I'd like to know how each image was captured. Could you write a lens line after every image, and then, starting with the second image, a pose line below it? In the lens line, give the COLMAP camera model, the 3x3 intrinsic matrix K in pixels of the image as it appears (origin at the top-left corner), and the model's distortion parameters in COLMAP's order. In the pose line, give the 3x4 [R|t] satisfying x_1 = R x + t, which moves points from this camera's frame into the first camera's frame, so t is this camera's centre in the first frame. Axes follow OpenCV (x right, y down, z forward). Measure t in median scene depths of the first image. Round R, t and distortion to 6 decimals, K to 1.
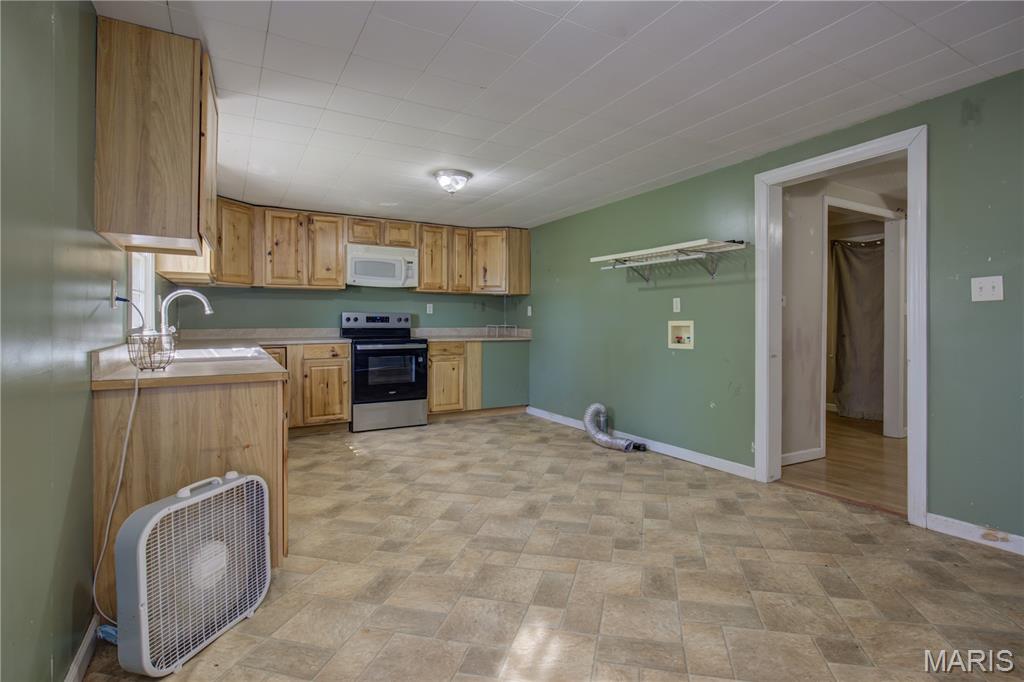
lens RADIAL K [[510.0, 0, 511.5], [0, 510.0, 321.7], [0, 0, 1]] dist [0.000096, 0.000107]
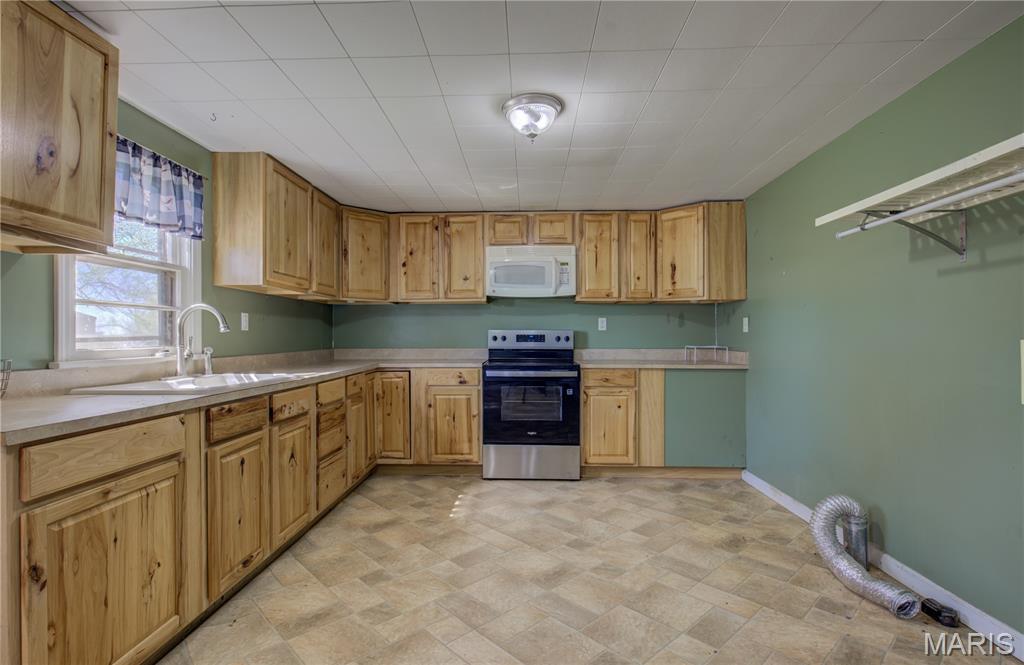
lens RADIAL K [[498.5, 0, 503.7], [0, 498.5, 337.5], [0, 0, 1]] dist [-0.002115, 0.000180]
pose [[0.846010, -0.003437, -0.533155, 0.128100], [0.000167, 0.999981, -0.006181, -0.000890], [0.533166, 0.005140, 0.845995, 0.330223]]
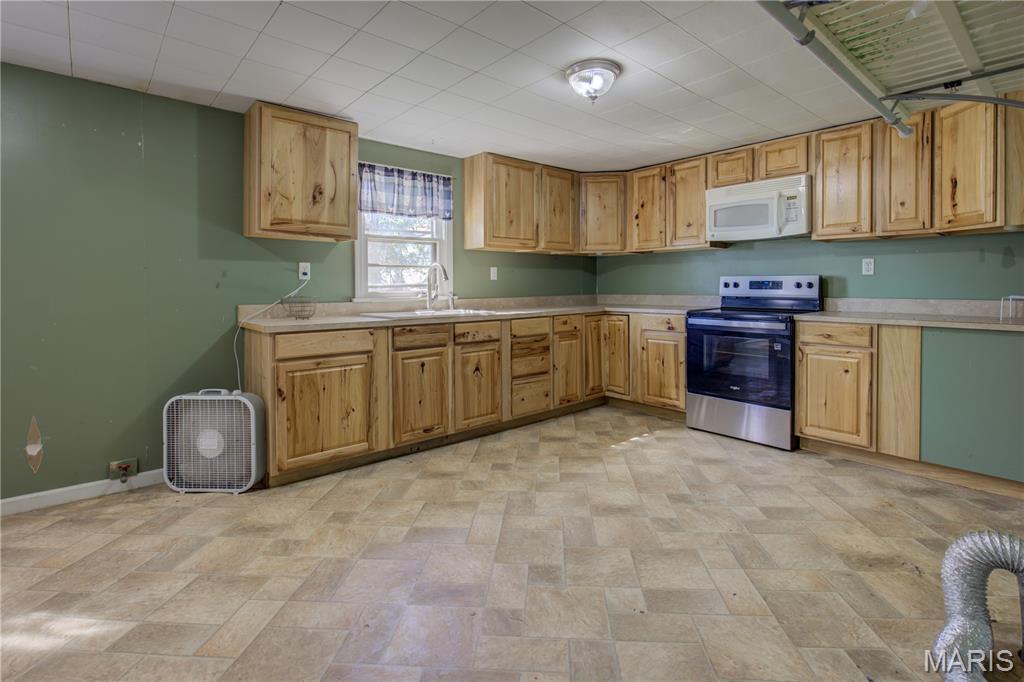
lens RADIAL K [[488.3, 0, 515.4], [0, 488.3, 291.9], [0, 0, 1]] dist [-0.002043, 0.000309]
pose [[0.200797, 0.010175, -0.979580, 0.358852], [-0.001214, 0.999948, 0.010138, -0.001399], [0.979632, -0.000847, 0.200799, 0.546886]]
